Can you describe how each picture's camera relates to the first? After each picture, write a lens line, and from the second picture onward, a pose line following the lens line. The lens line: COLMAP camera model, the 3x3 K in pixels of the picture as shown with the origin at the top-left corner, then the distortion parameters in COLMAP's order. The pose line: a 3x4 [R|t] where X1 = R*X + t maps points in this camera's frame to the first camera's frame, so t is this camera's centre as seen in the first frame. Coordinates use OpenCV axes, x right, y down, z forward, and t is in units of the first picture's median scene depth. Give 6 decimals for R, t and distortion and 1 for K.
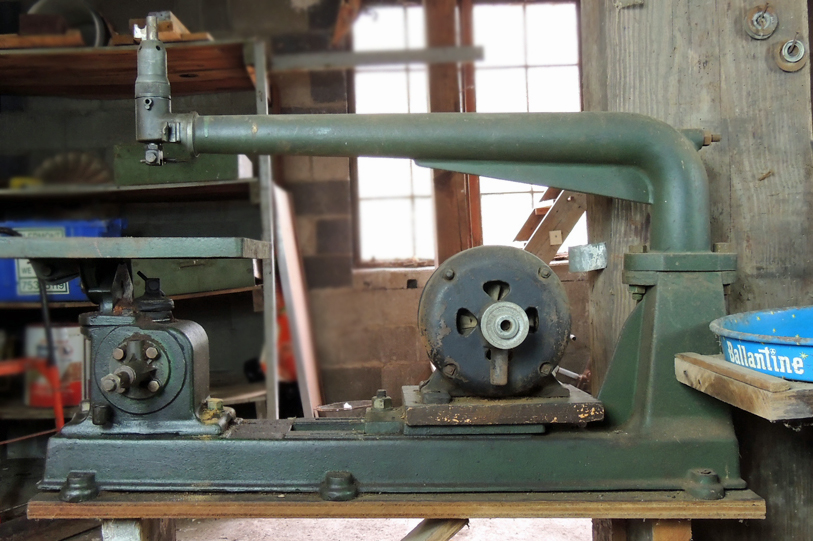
lens RADIAL K [[873.2, 0, 405.2], [0, 873.2, 264.6], [0, 0, 1]] dist [-0.010848, 0.000000]
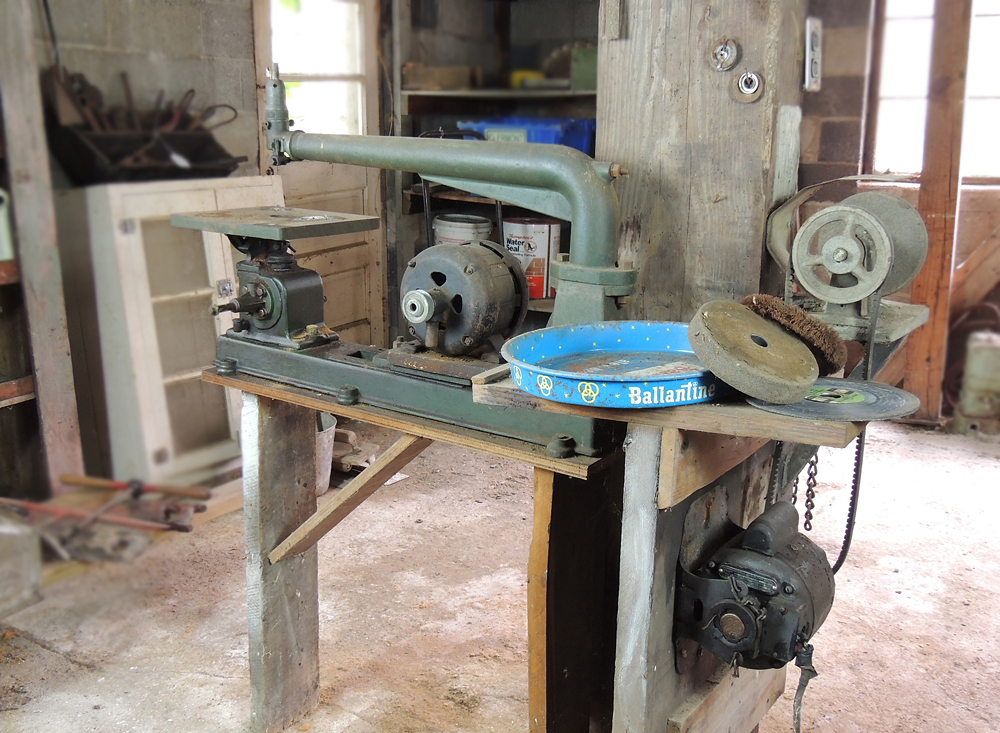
lens RADIAL K [[1018.4, 0, 501.3], [0, 1018.4, 368.9], [0, 0, 1]] dist [-0.009263, 0.000000]
pose [[0.834600, 0.170477, -0.523813, 0.893283], [-0.045349, 0.968943, 0.243090, -0.193888], [0.548986, -0.179128, 0.816411, -0.235995]]
